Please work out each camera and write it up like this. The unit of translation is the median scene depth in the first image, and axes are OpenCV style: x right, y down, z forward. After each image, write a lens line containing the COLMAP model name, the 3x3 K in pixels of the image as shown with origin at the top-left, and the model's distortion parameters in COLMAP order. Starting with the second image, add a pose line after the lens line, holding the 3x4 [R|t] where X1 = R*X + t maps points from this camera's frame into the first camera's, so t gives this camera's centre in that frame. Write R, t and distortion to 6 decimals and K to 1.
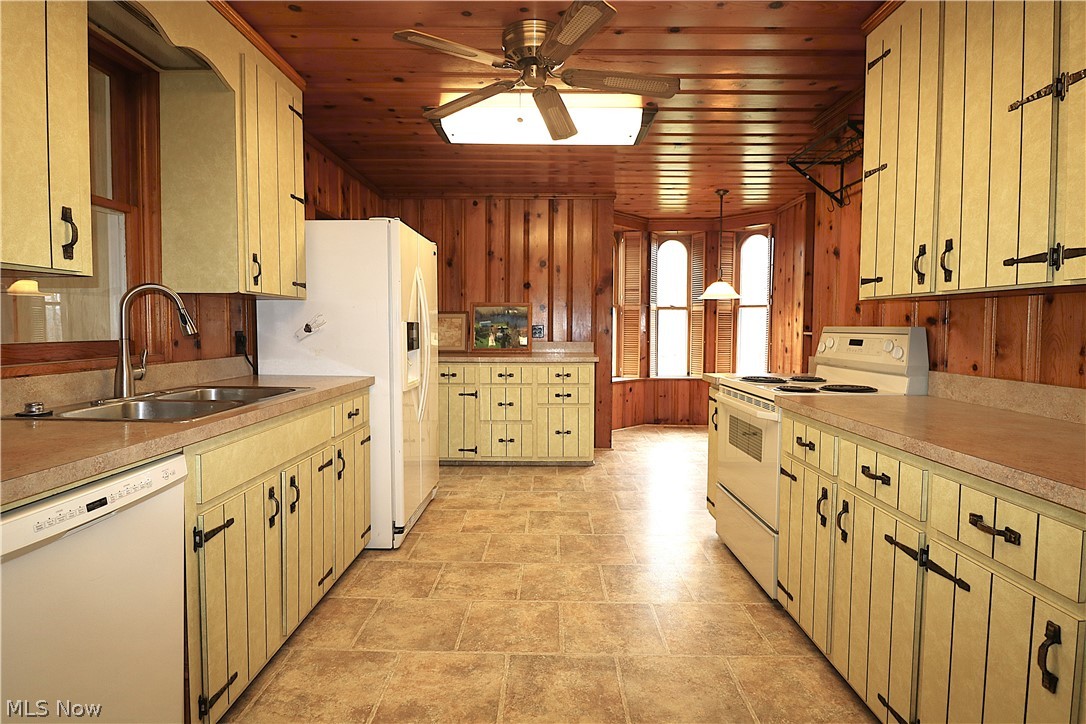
lens RADIAL K [[553.6, 0, 532.1], [0, 553.6, 353.9], [0, 0, 1]] dist [-0.004113, -0.009142]
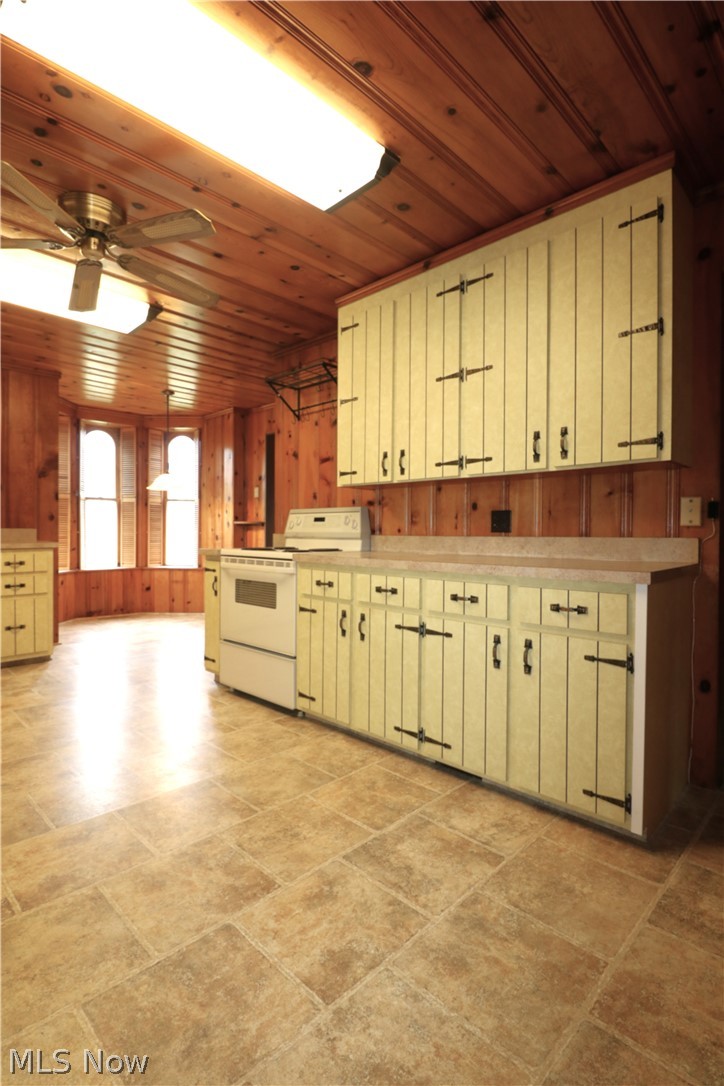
lens RADIAL K [[553.6, 0, 357.1], [0, 553.6, 541.4], [0, 0, 1]] dist [-0.004113, -0.009142]
pose [[0.685534, -0.008292, 0.727994, -0.425904], [0.031920, 0.999316, -0.018676, 0.073962], [-0.727341, 0.036040, 0.685329, -0.031683]]
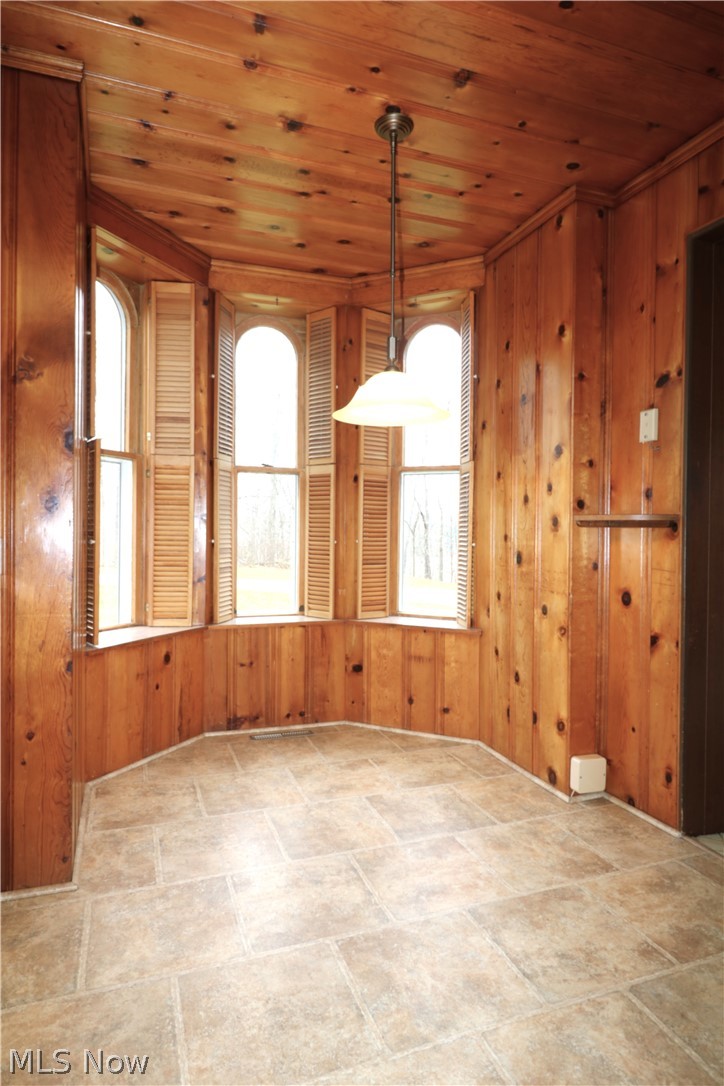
lens RADIAL K [[619.9, 0, 366.2], [0, 619.9, 541.2], [0, 0, 1]] dist [0.005837, 0.000383]
pose [[0.923883, 0.000203, 0.382675, 0.360649], [0.011503, 0.999533, -0.028301, -0.018479], [-0.382502, 0.030549, 0.923449, 1.345551]]
